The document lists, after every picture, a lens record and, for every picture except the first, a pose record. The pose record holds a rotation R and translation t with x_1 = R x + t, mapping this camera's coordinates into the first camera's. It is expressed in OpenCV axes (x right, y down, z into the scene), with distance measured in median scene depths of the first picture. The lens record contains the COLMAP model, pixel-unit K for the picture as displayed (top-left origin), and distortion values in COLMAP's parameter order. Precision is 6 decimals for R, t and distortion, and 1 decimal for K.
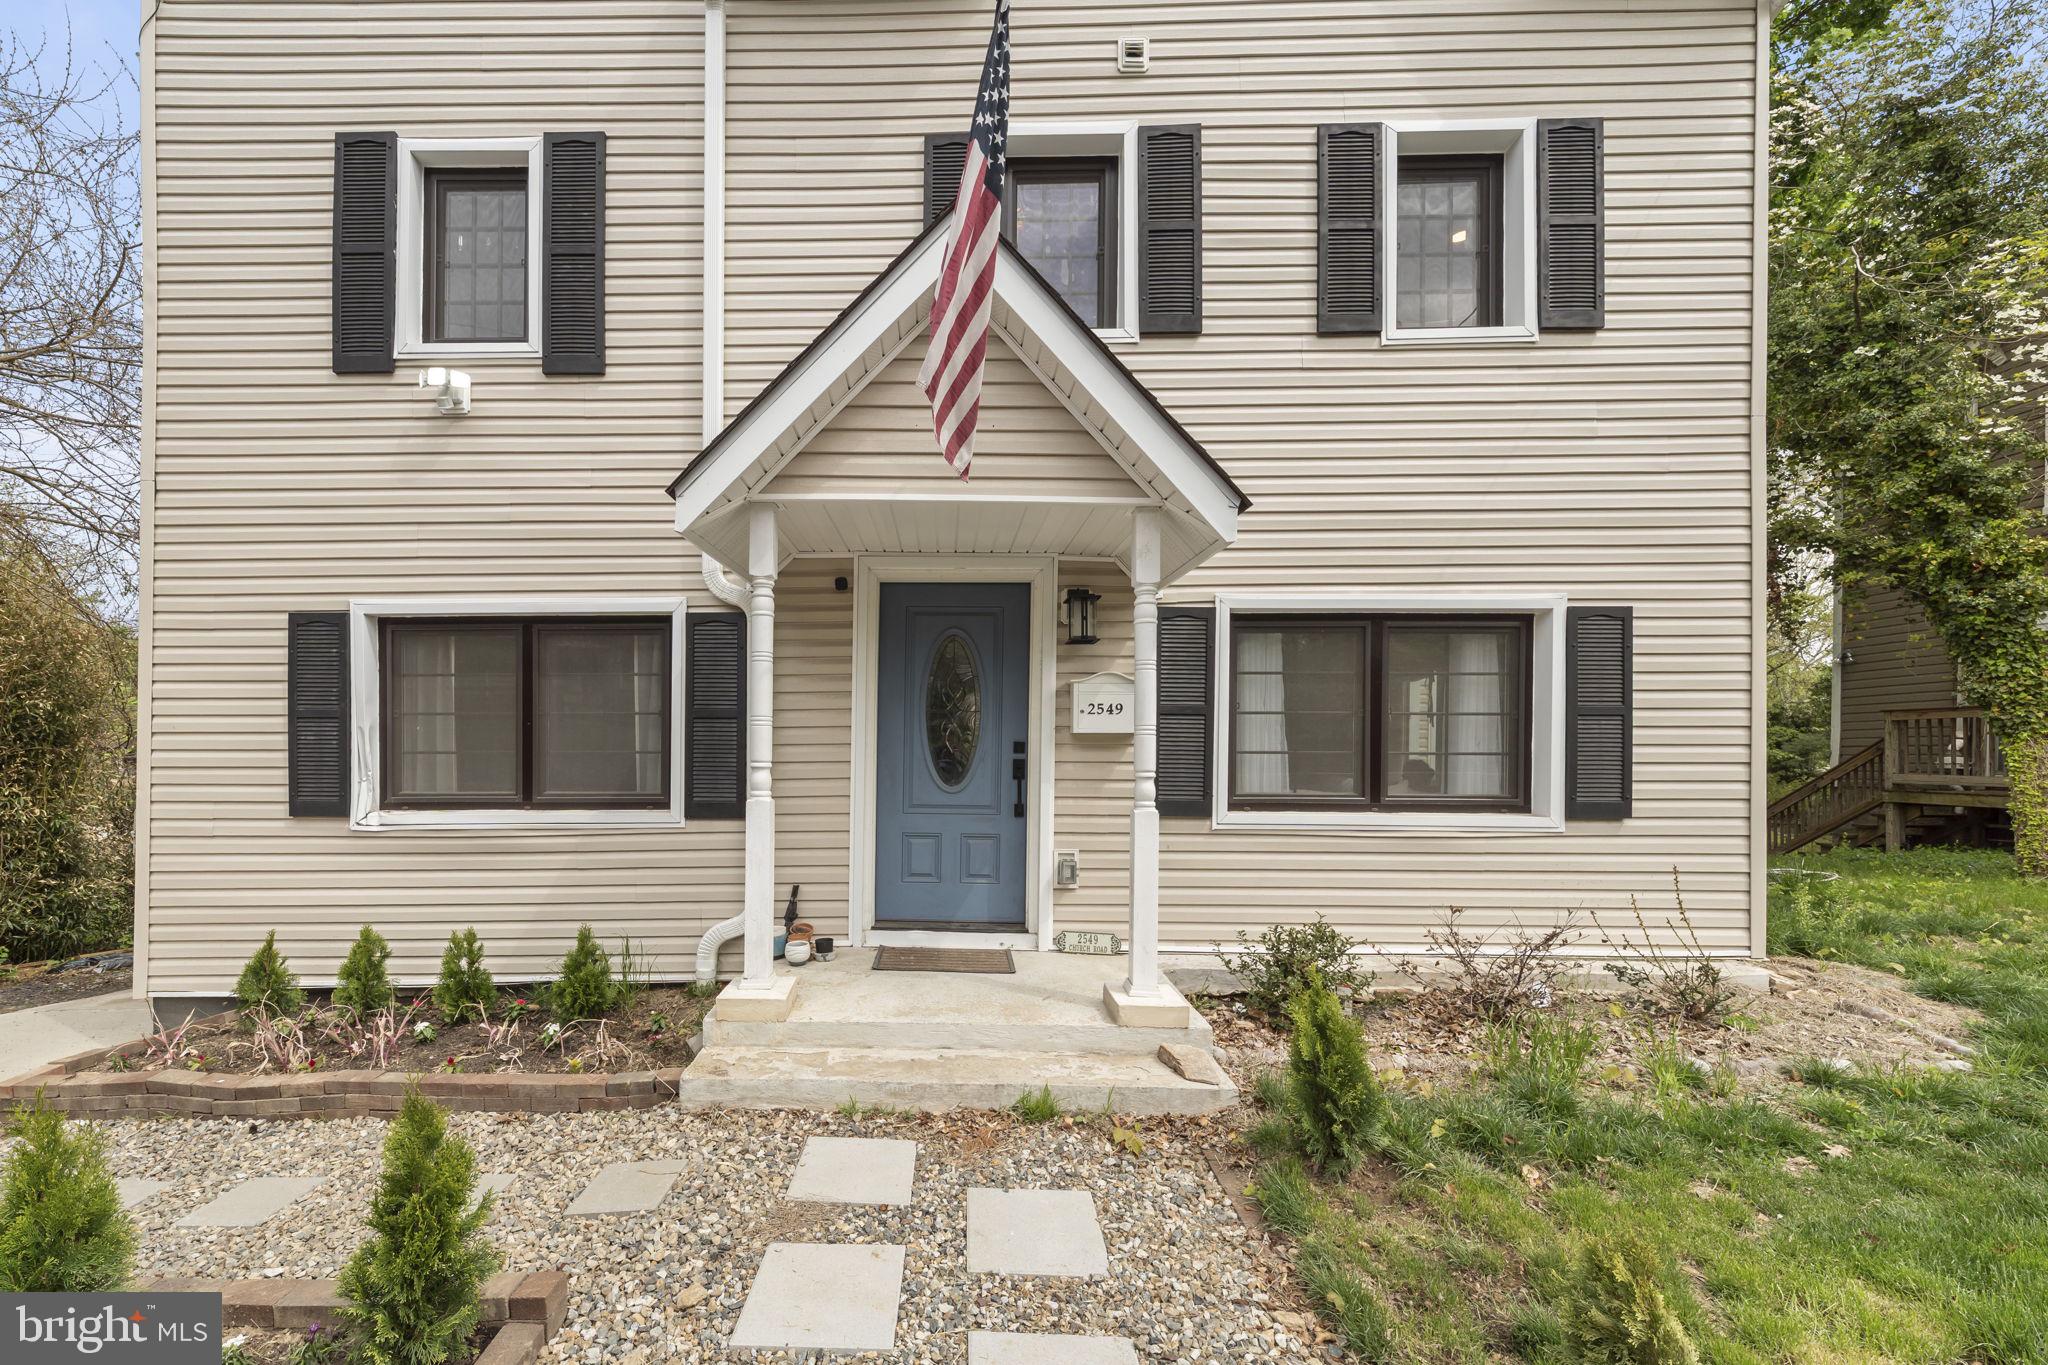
lens RADIAL K [[878.2, 0, 954.4], [0, 878.2, 772.7], [0, 0, 1]] dist [-0.004614, -0.000275]
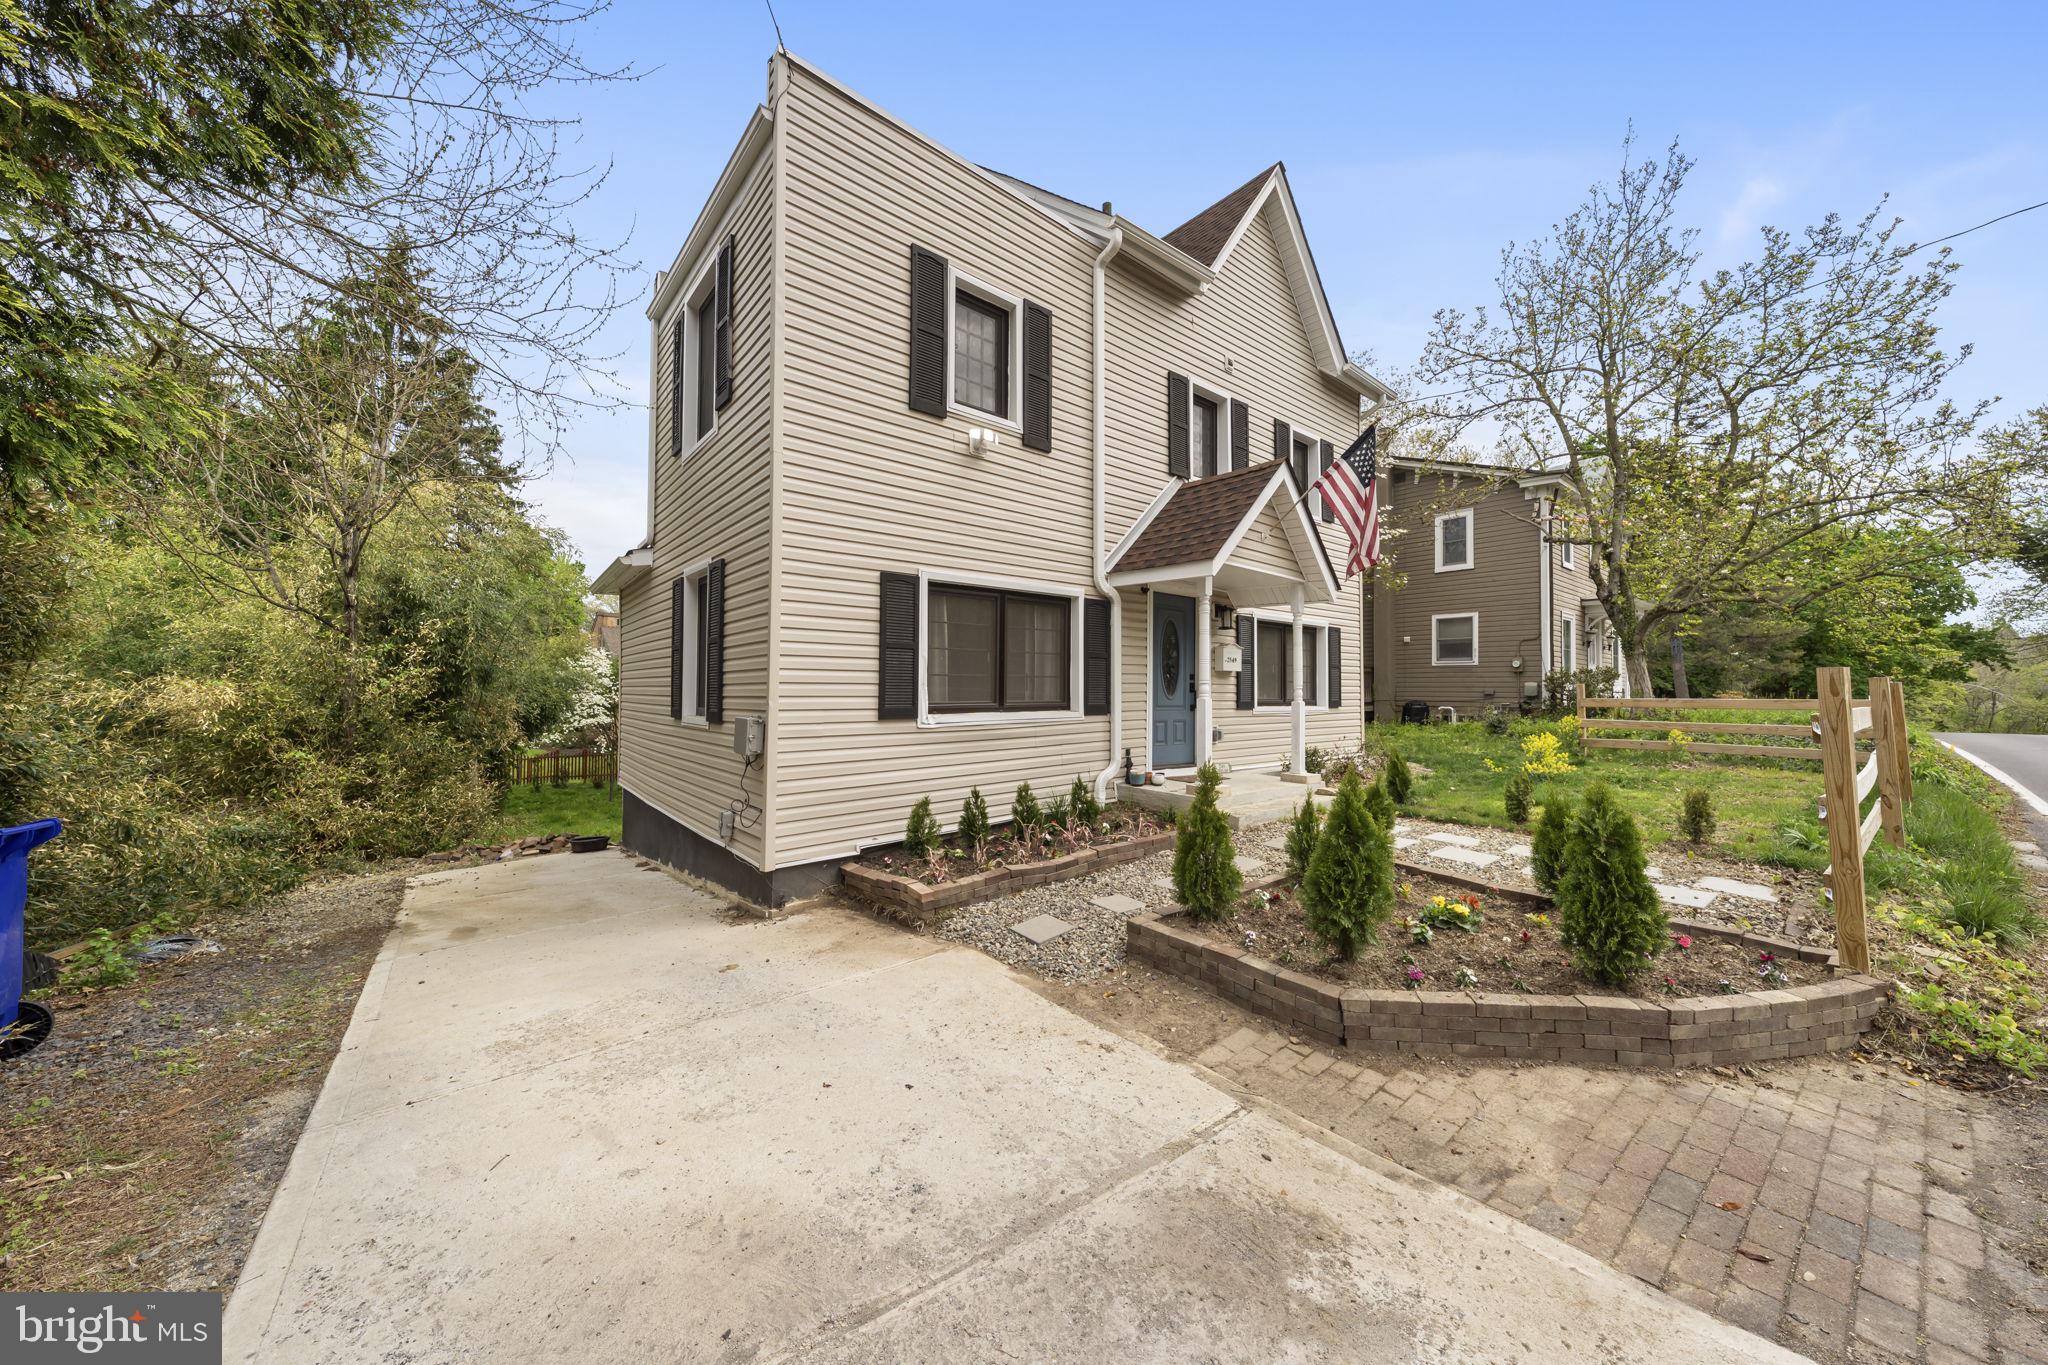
lens RADIAL K [[704.1, 0, 1020.5], [0, 704.1, 678.9], [0, 0, 1]] dist [-0.006690, -0.000074]
pose [[0.752902, 0.012562, 0.658012, -1.323048], [-0.004397, 0.999892, -0.014057, 0.000819], [-0.658118, 0.007690, 0.752876, 0.018693]]
